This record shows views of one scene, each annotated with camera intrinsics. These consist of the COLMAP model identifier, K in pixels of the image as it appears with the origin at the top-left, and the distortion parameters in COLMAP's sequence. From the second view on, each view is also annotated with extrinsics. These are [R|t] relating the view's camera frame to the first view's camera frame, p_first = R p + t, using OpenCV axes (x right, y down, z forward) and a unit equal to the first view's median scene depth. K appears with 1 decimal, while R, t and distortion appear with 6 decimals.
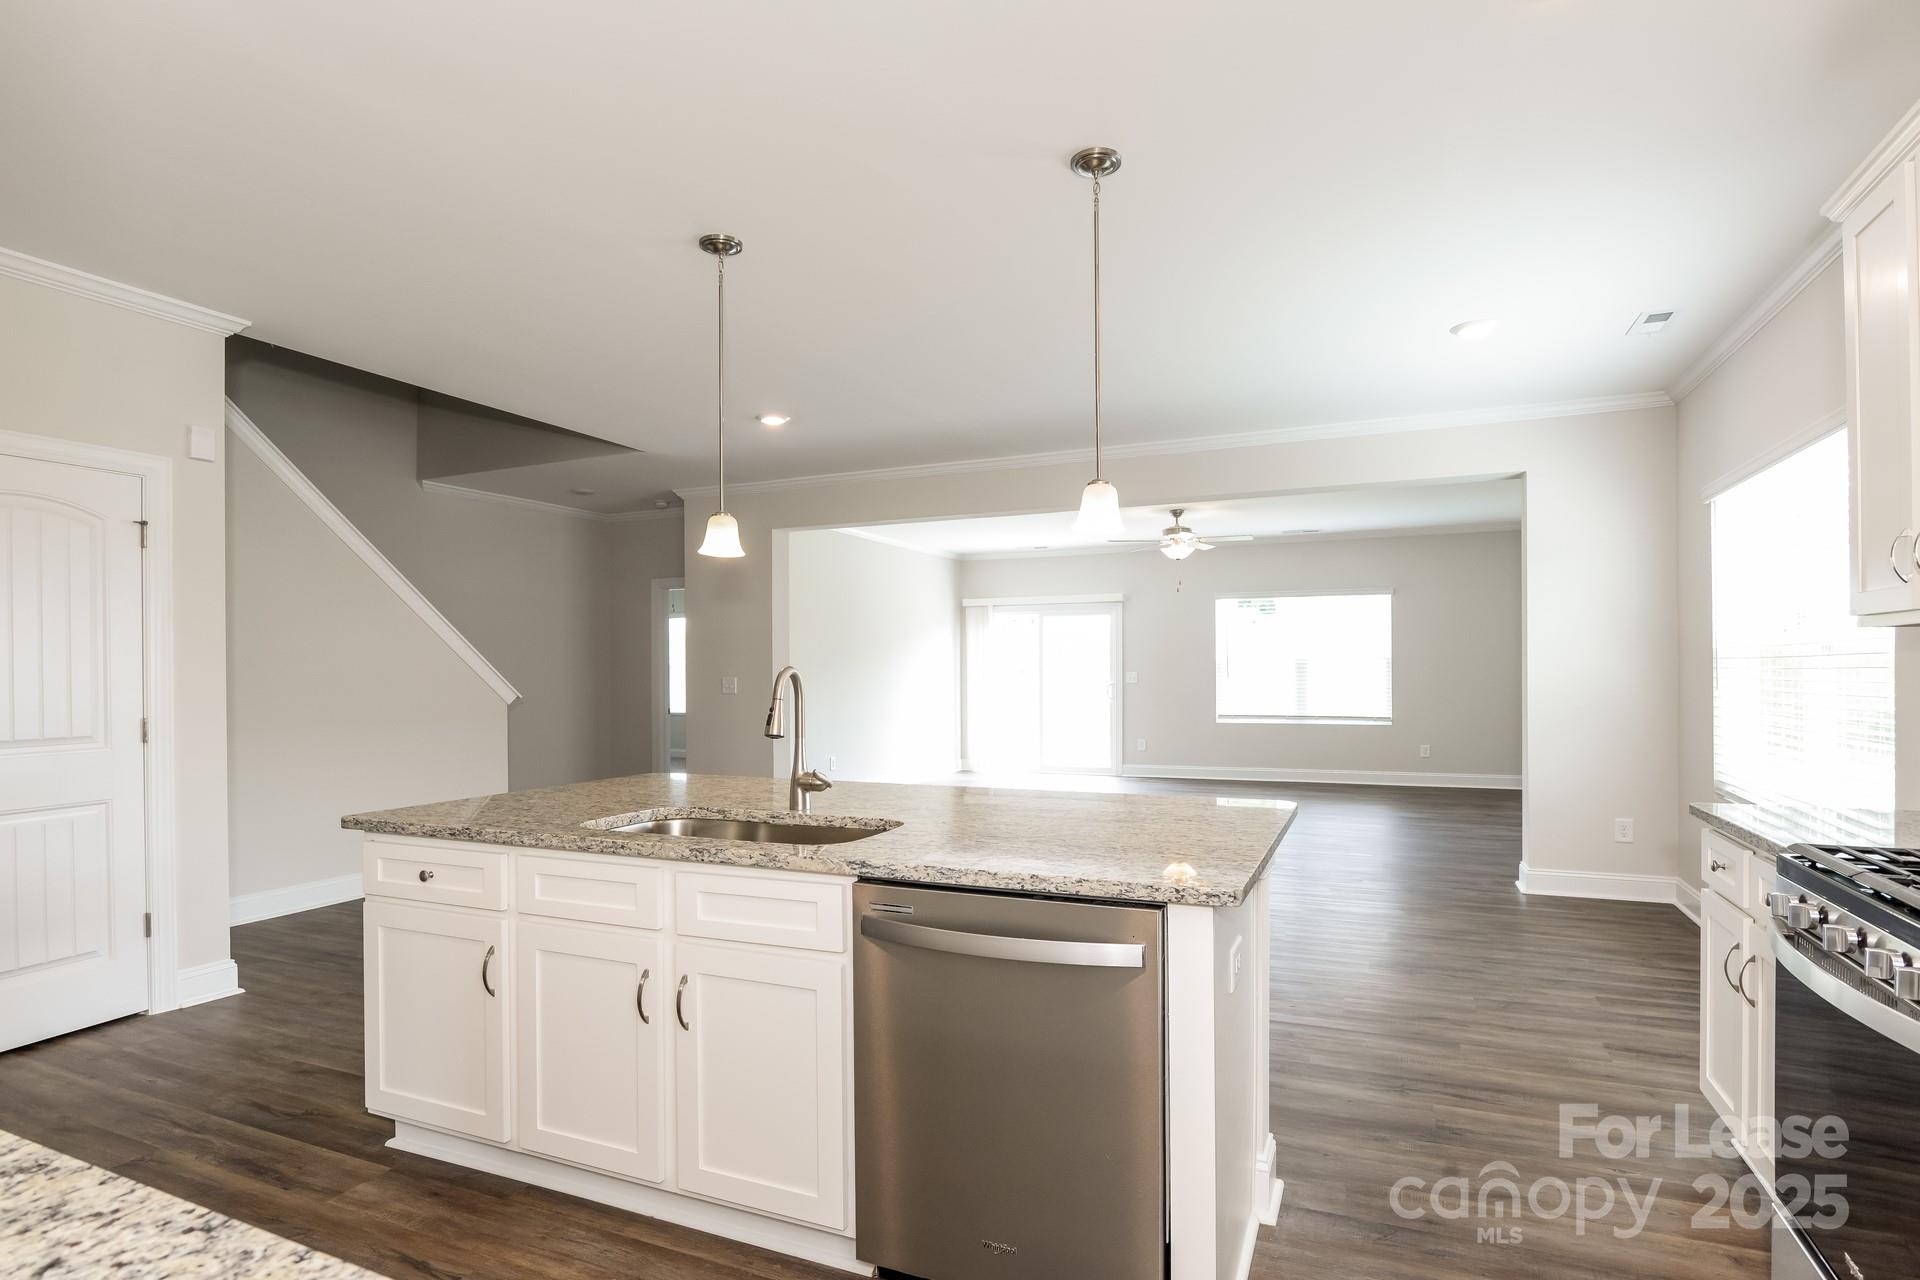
lens RADIAL K [[884.7, 0, 953.1], [0, 884.7, 672.2], [0, 0, 1]] dist [-0.002388, -0.000070]
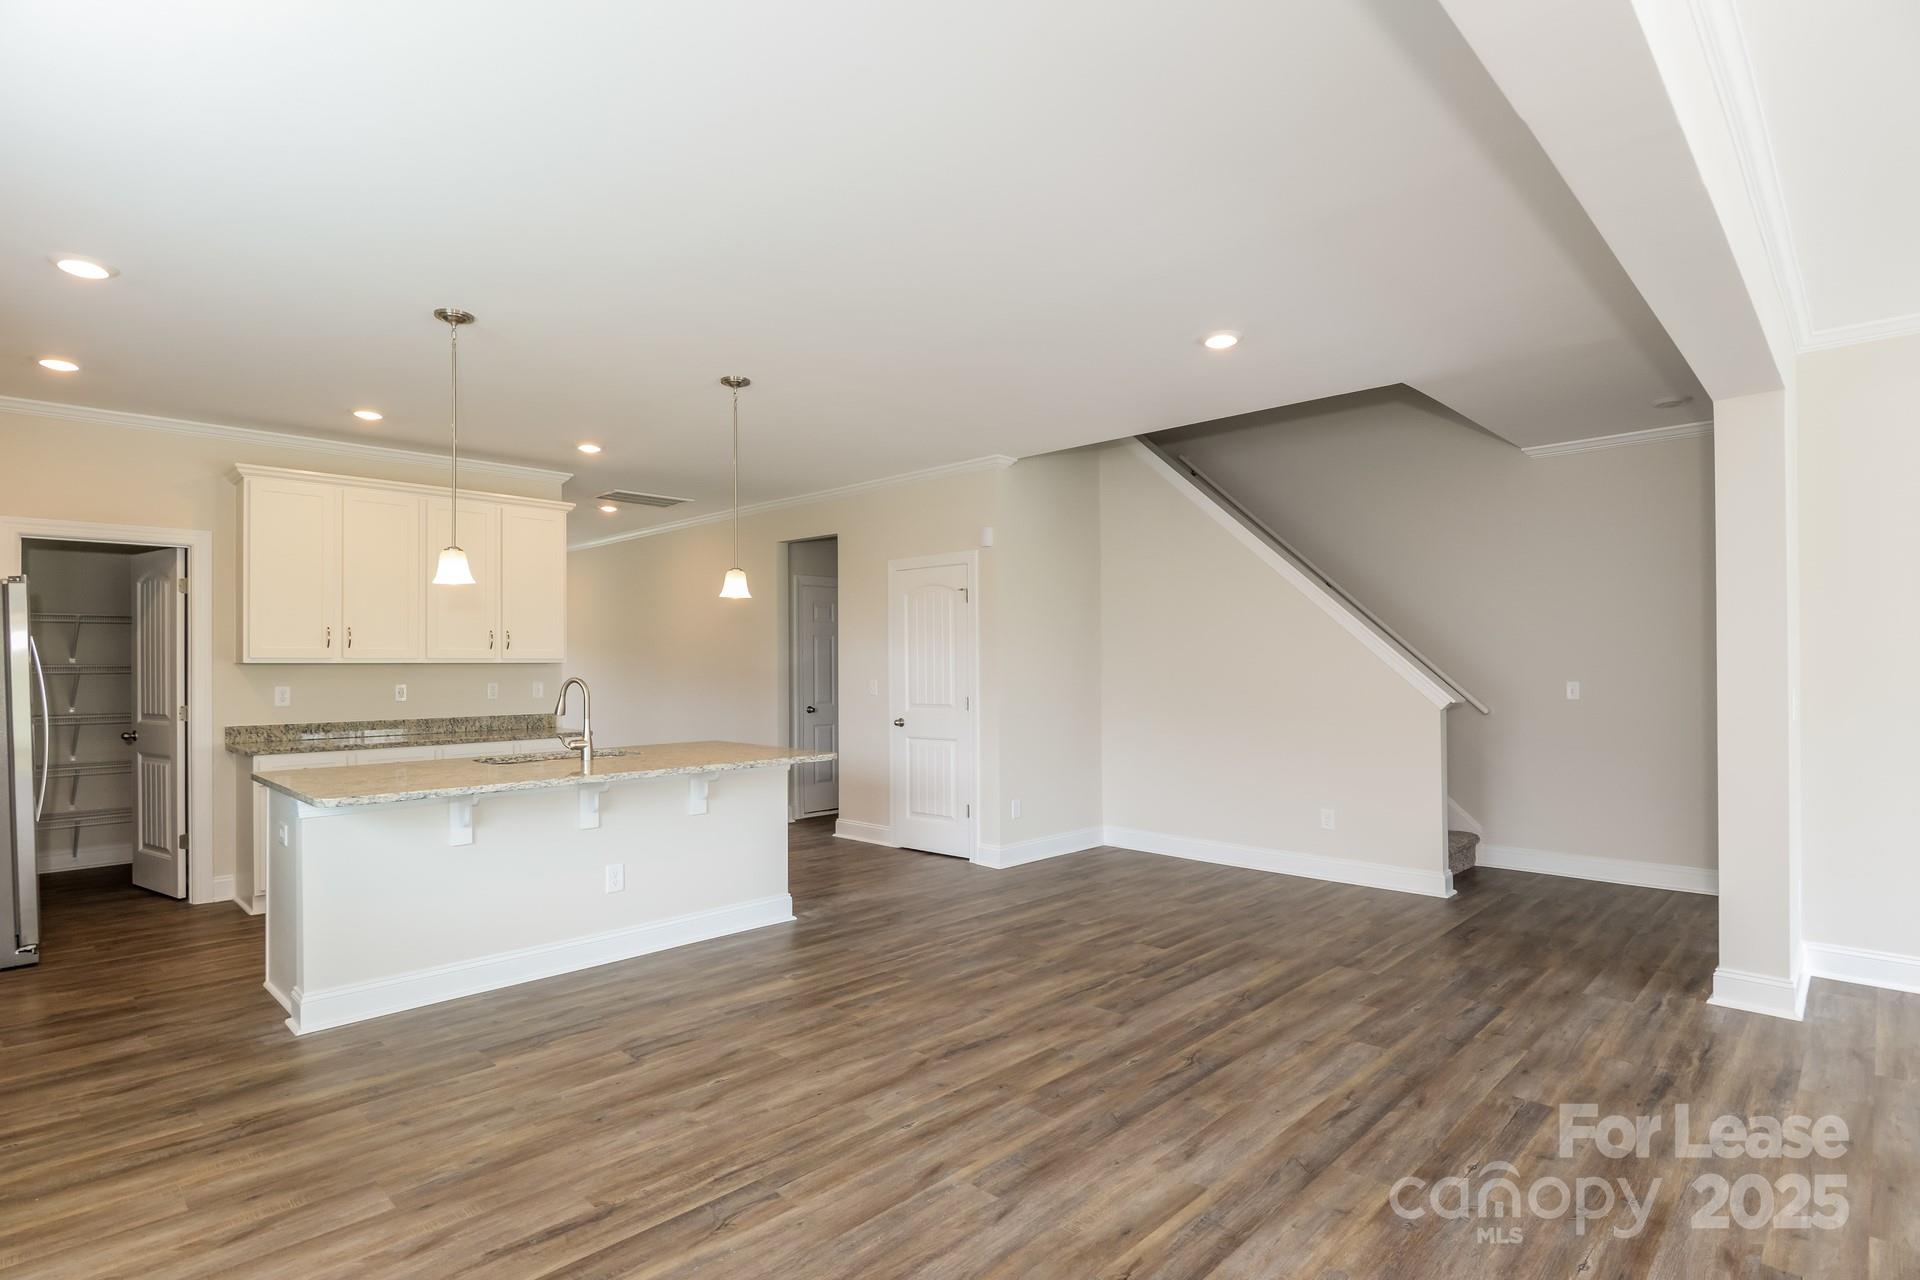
lens RADIAL K [[953.3, 0, 960.0], [0, 953.3, 648.6], [0, 0, 1]] dist [-0.014937, 0.000307]
pose [[-0.299971, -0.008500, -0.953911, 0.402590], [0.002946, 0.999947, -0.009836, -0.011483], [0.953944, -0.005761, -0.299930, 0.659103]]
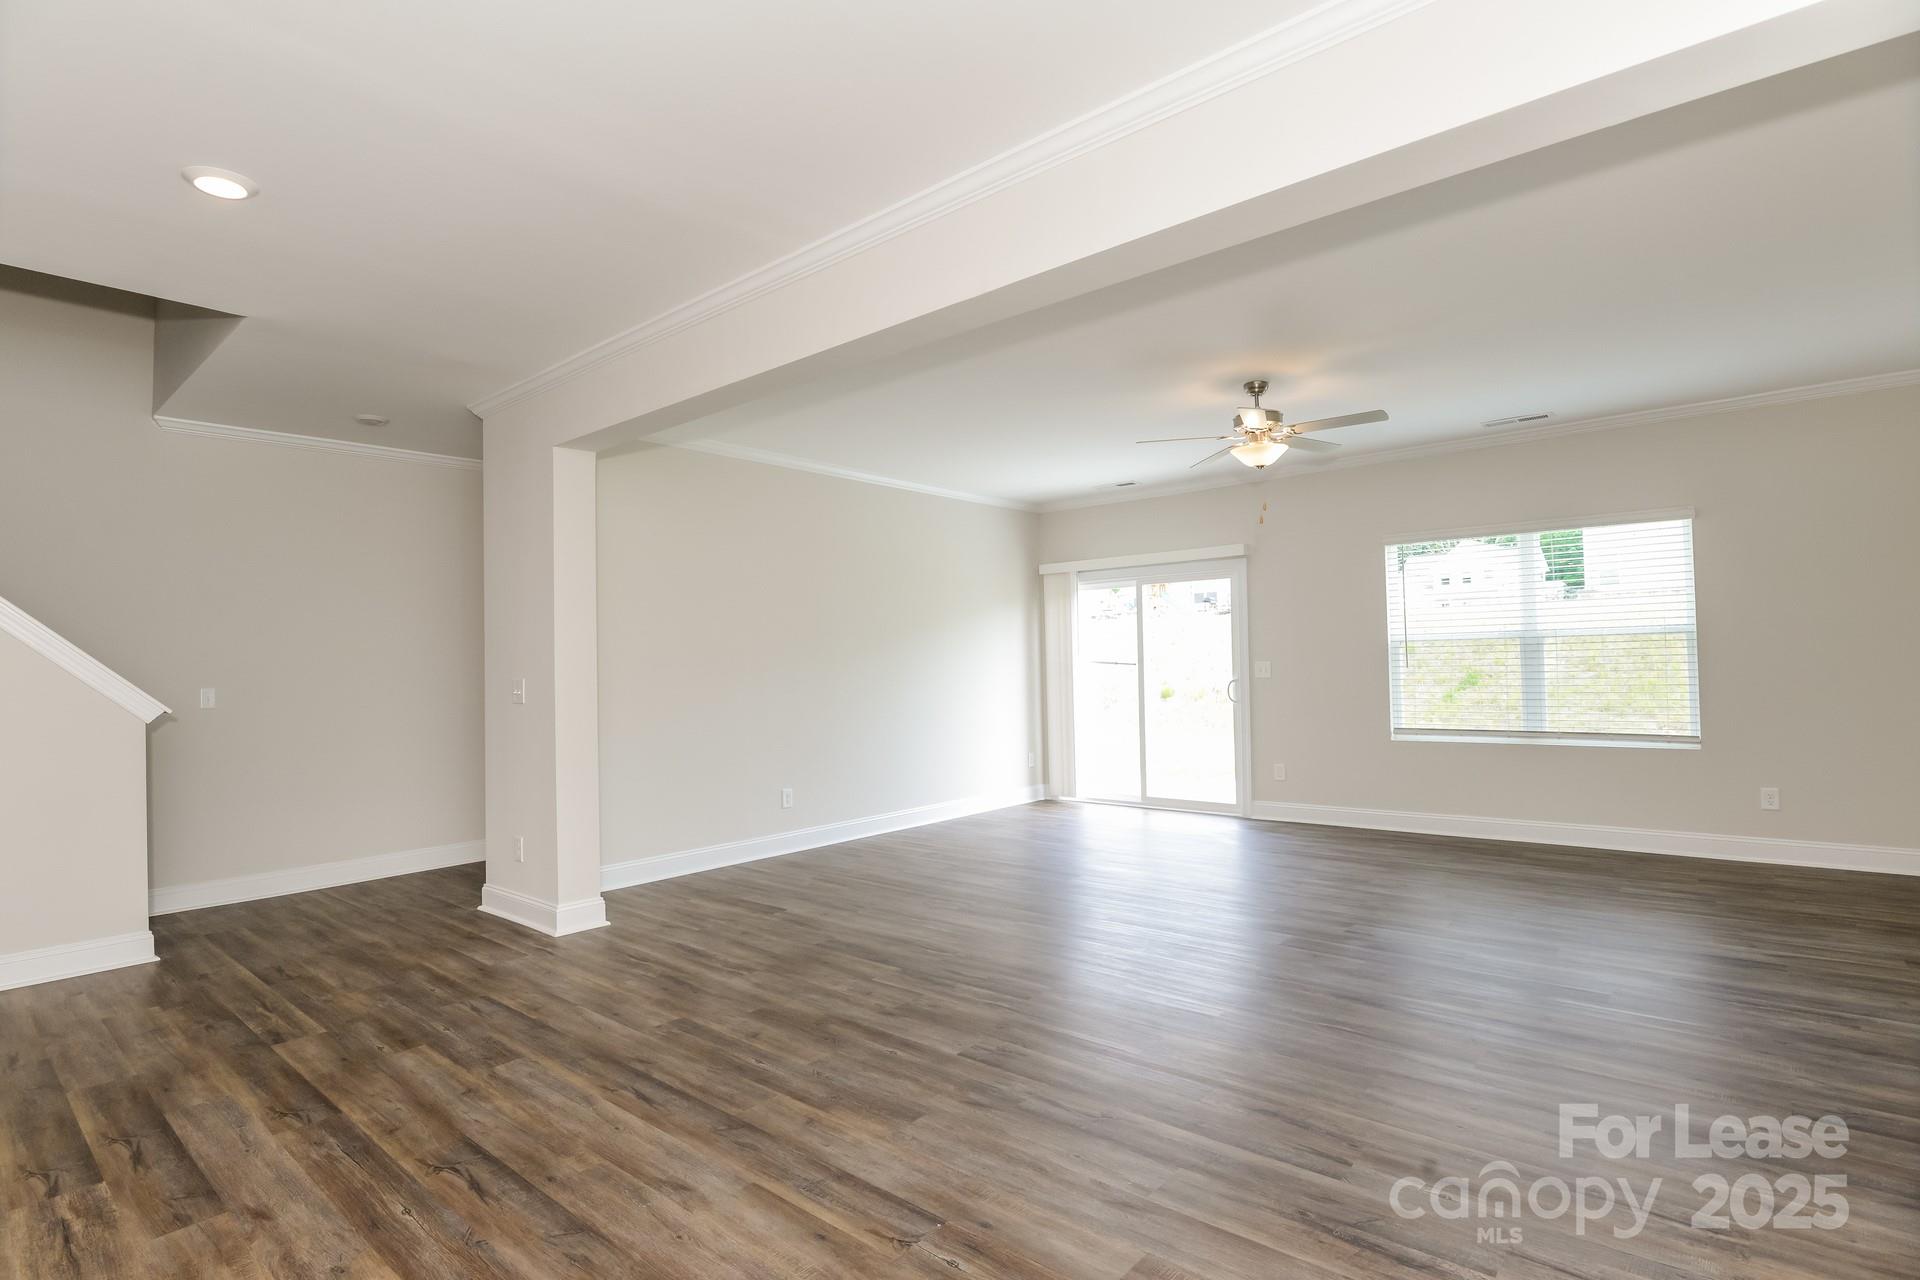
lens RADIAL K [[953.3, 0, 960.0], [0, 953.3, 648.6], [0, 0, 1]] dist [-0.014937, 0.000307]
pose [[0.971974, -0.017602, -0.234429, 0.219236], [0.013334, 0.999715, -0.019779, 0.001481], [0.234710, 0.016099, 0.971932, 0.369561]]
